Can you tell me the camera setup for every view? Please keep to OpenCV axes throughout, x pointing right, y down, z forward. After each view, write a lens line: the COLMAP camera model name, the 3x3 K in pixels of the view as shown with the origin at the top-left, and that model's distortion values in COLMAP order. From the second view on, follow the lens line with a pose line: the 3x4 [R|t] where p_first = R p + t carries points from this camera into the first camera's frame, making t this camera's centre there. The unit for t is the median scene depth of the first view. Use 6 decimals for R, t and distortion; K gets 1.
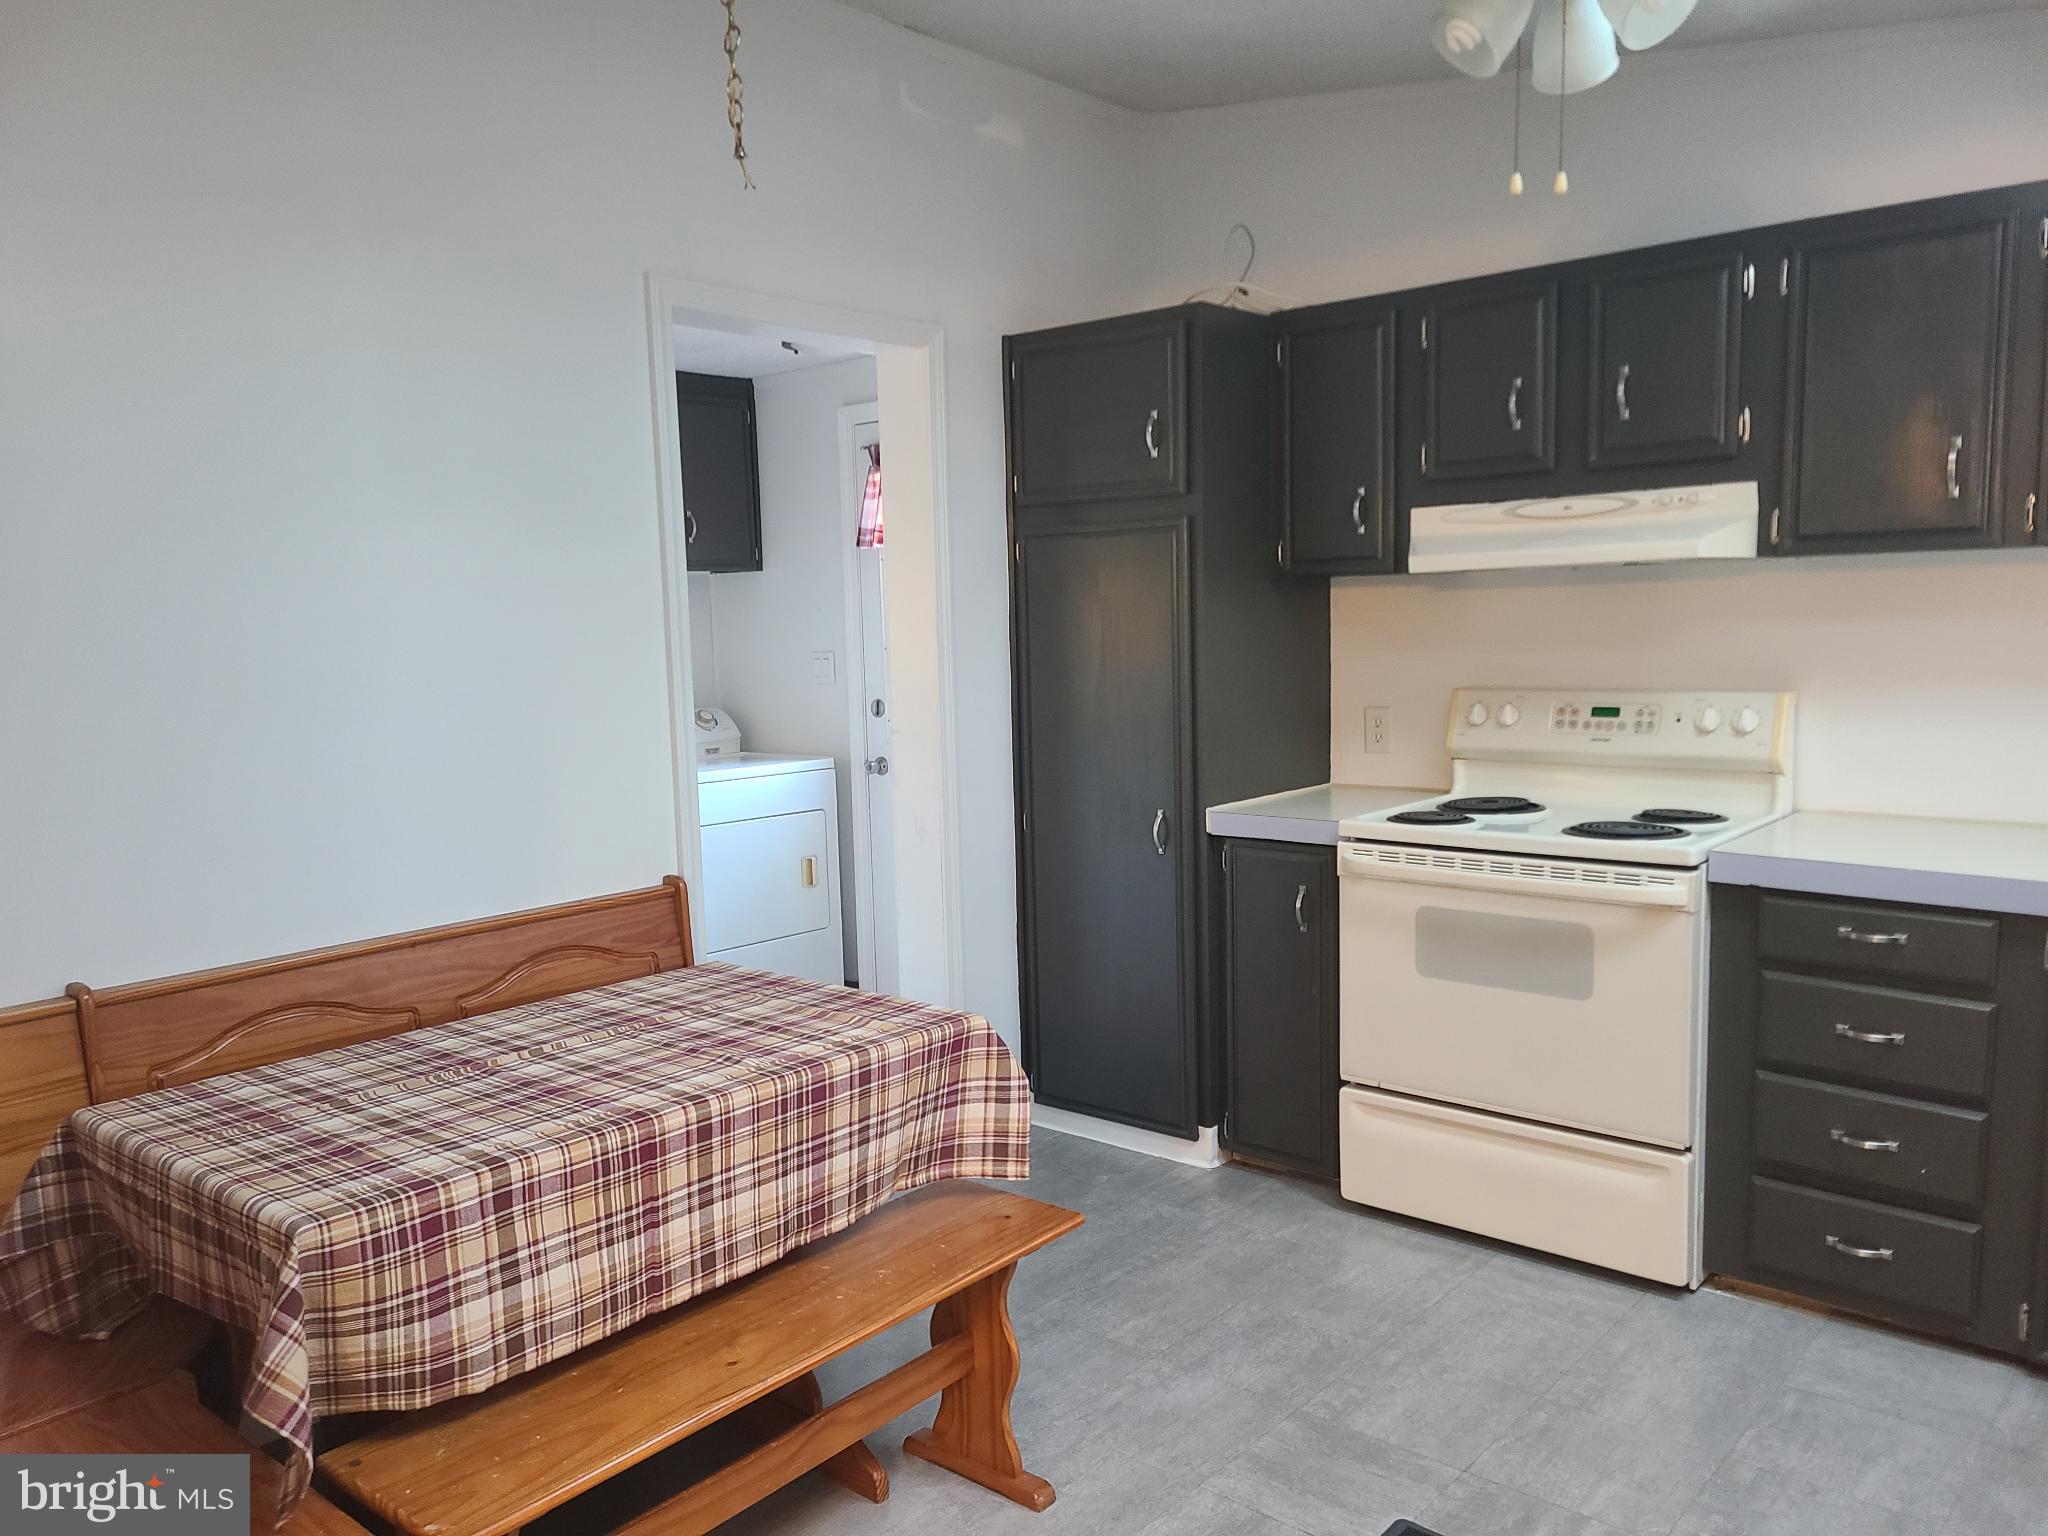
lens RADIAL K [[1544.7, 0, 1018.4], [0, 1544.7, 779.2], [0, 0, 1]] dist [0.041567, -0.000353]
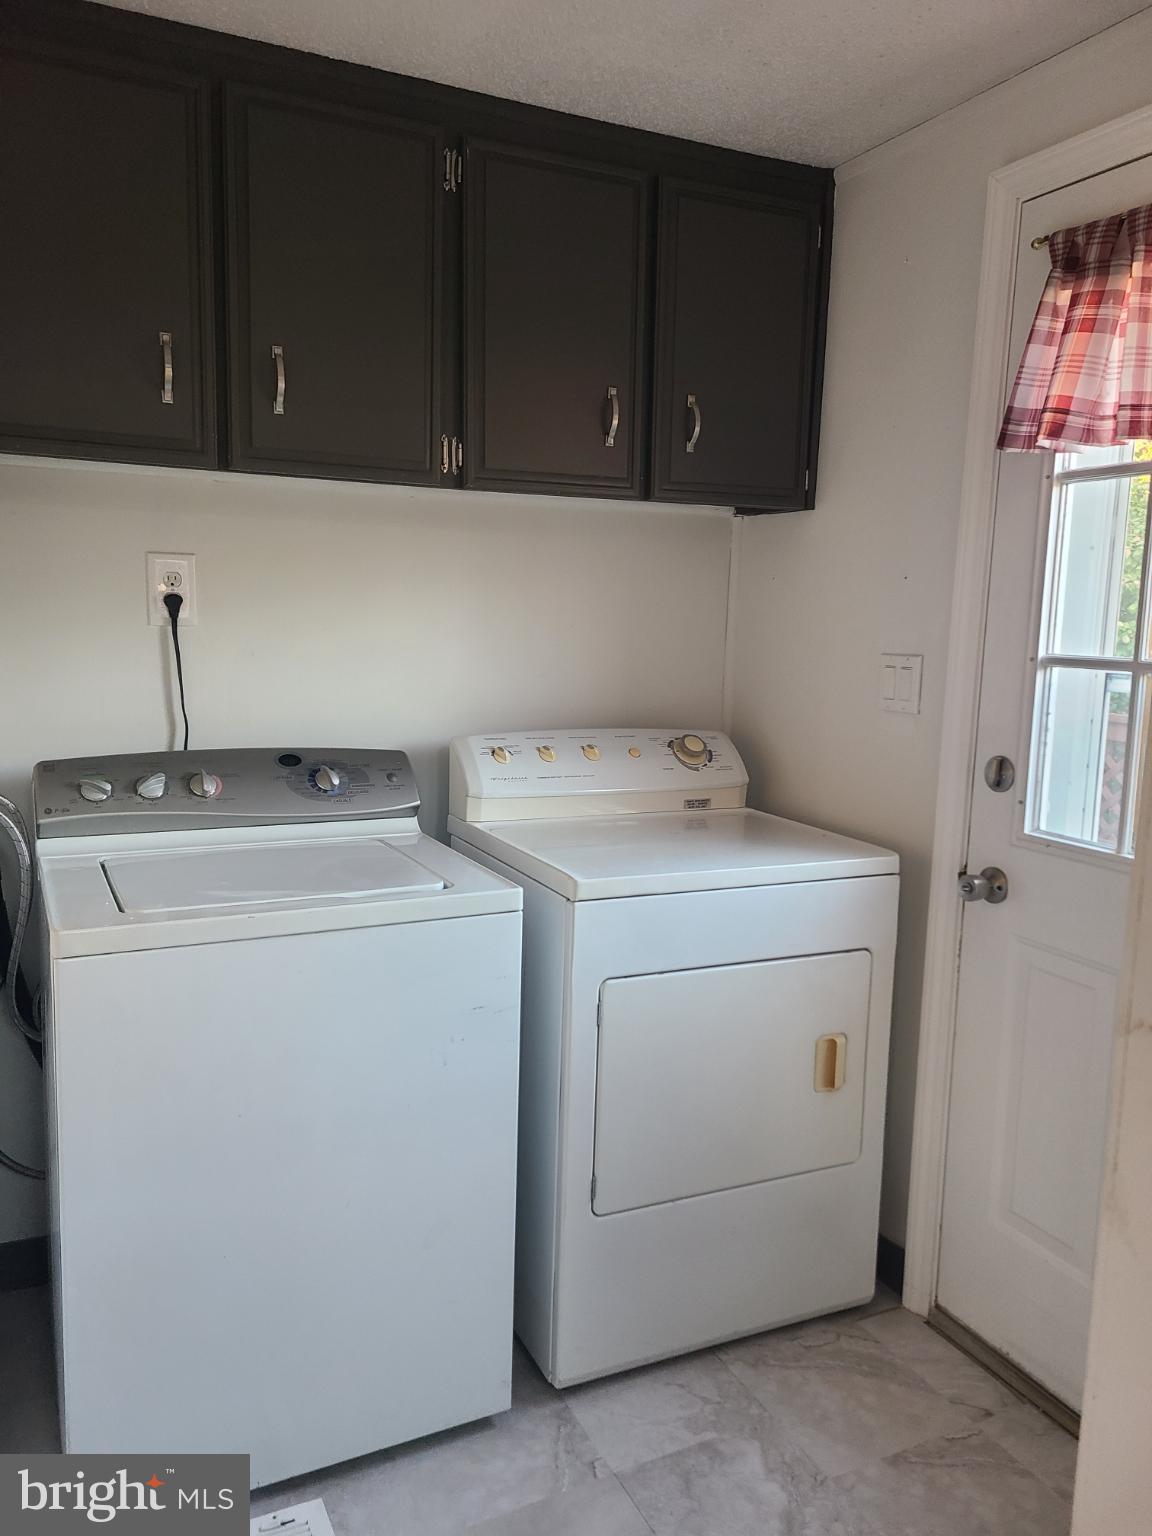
lens RADIAL K [[1158.5, 0, 561.8], [0, 1158.5, 764.3], [0, 0, 1]] dist [0.041567, -0.000353]
pose [[0.911990, 0.110651, -0.395007, -0.071006], [-0.095853, 0.993758, 0.057071, -0.057206], [0.398856, -0.014186, 0.916904, 0.586640]]
